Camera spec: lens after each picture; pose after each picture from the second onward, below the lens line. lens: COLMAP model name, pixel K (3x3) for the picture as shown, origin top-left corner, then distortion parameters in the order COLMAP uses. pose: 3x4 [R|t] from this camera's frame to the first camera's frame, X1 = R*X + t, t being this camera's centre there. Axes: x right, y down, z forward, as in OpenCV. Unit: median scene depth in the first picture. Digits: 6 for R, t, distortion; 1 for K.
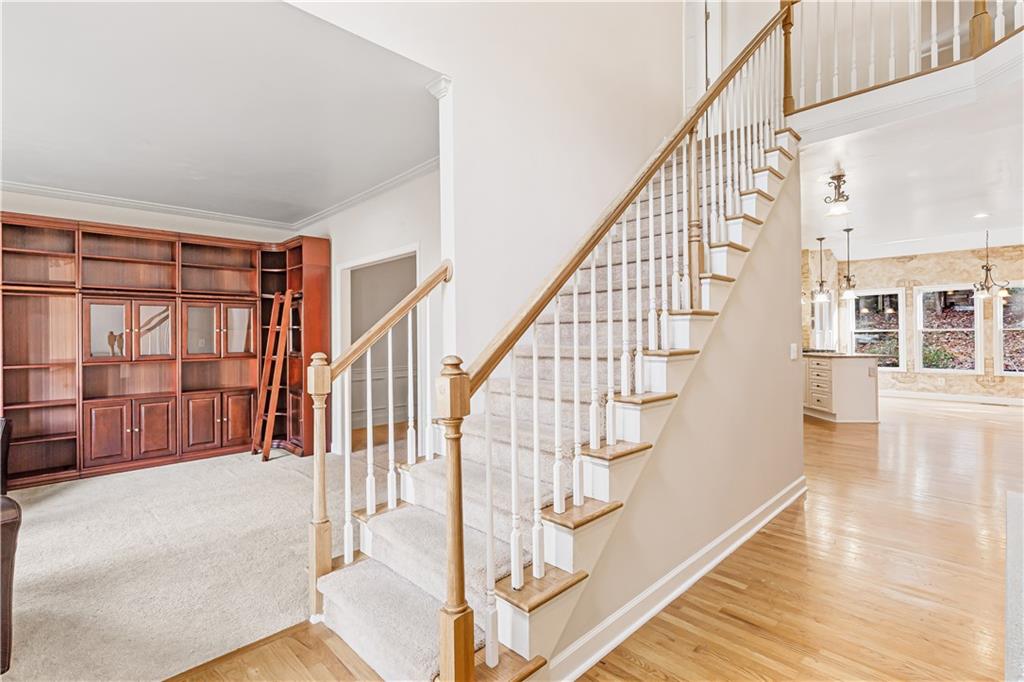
lens RADIAL K [[481.0, 0, 512.6], [0, 481.0, 333.8], [0, 0, 1]] dist [0.005057, 0.000149]
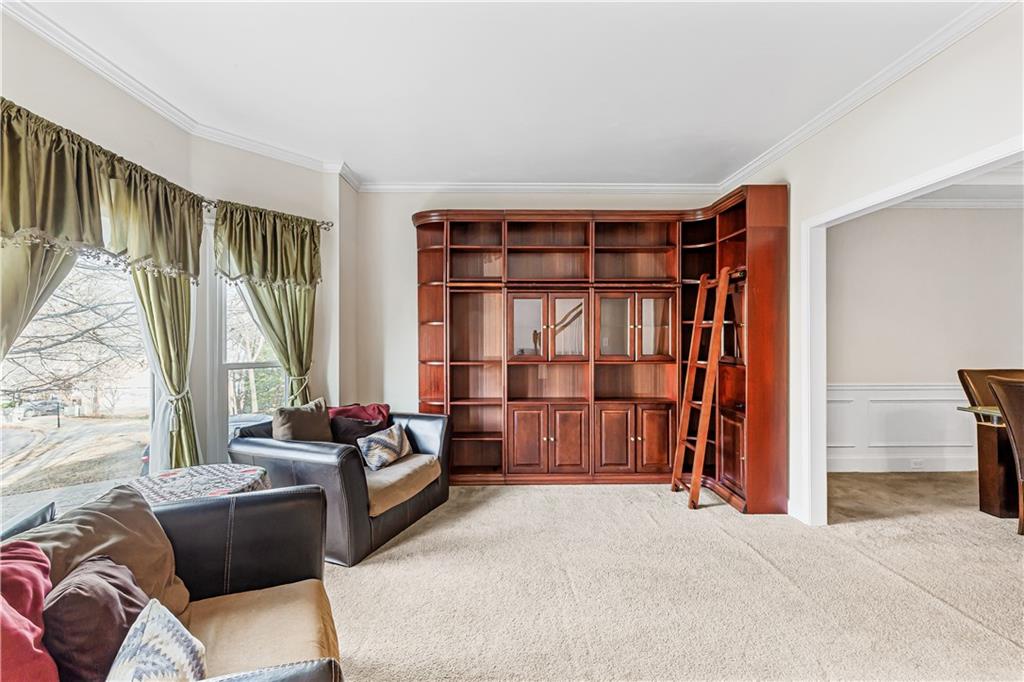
lens RADIAL K [[481.0, 0, 512.6], [0, 481.0, 333.8], [0, 0, 1]] dist [0.005057, 0.000149]
pose [[0.733790, 0.003544, -0.679367, -0.221188], [-0.003747, 0.999992, 0.001169, 0.004429], [0.679366, 0.001688, 0.733798, 0.286684]]
